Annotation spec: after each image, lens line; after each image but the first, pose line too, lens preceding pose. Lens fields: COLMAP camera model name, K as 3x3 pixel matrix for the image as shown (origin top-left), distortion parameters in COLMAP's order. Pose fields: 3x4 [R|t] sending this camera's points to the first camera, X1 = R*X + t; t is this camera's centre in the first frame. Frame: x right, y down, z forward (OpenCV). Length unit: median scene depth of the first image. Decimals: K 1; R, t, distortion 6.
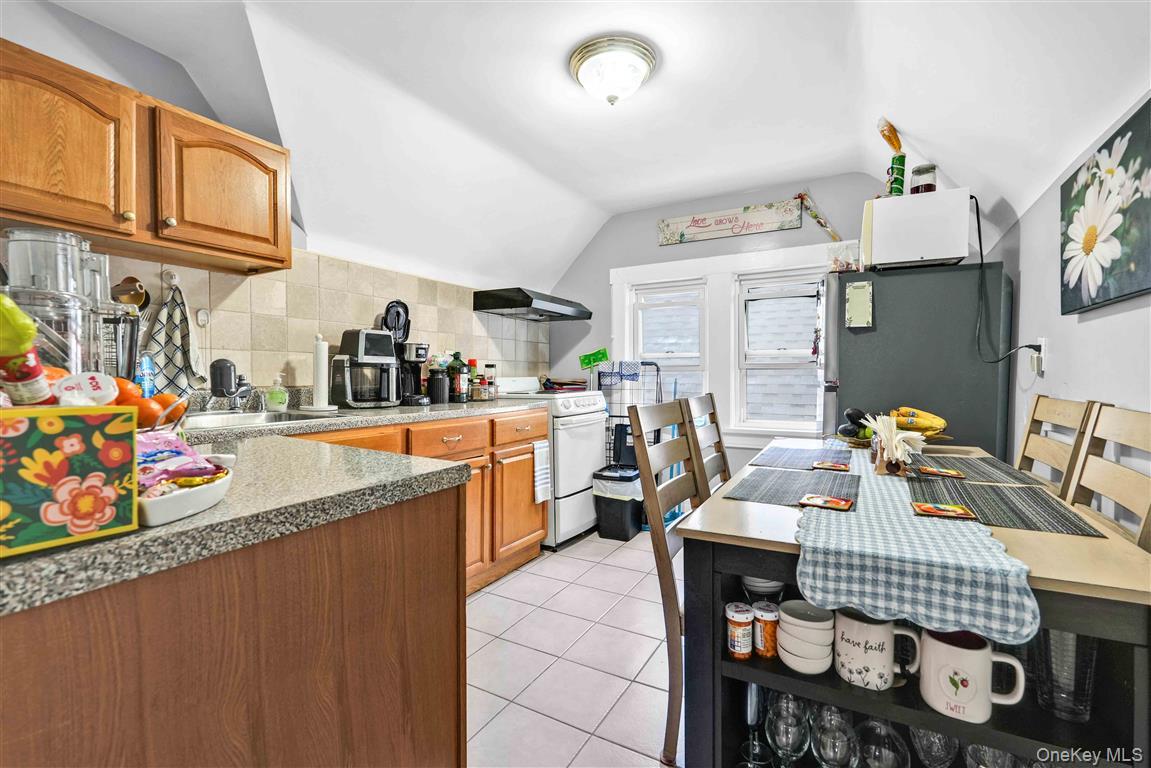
lens RADIAL K [[515.4, 0, 576.6], [0, 515.4, 381.7], [0, 0, 1]] dist [-0.000360, 0.004455]
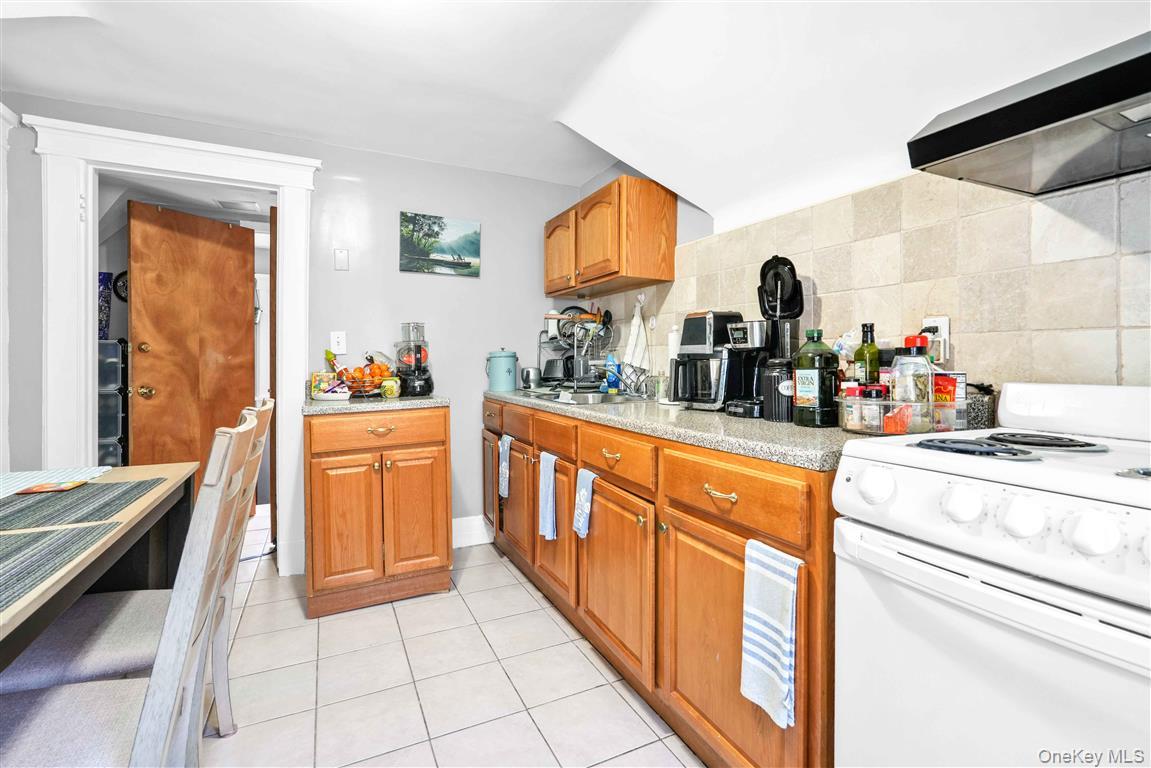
lens RADIAL K [[515.4, 0, 583.7], [0, 515.4, 353.4], [0, 0, 1]] dist [-0.000360, 0.004455]
pose [[-0.547507, -0.011910, -0.836717, 0.331712], [-0.014192, 0.999887, -0.004947, -0.025045], [0.836681, 0.009166, -0.547614, 1.109508]]
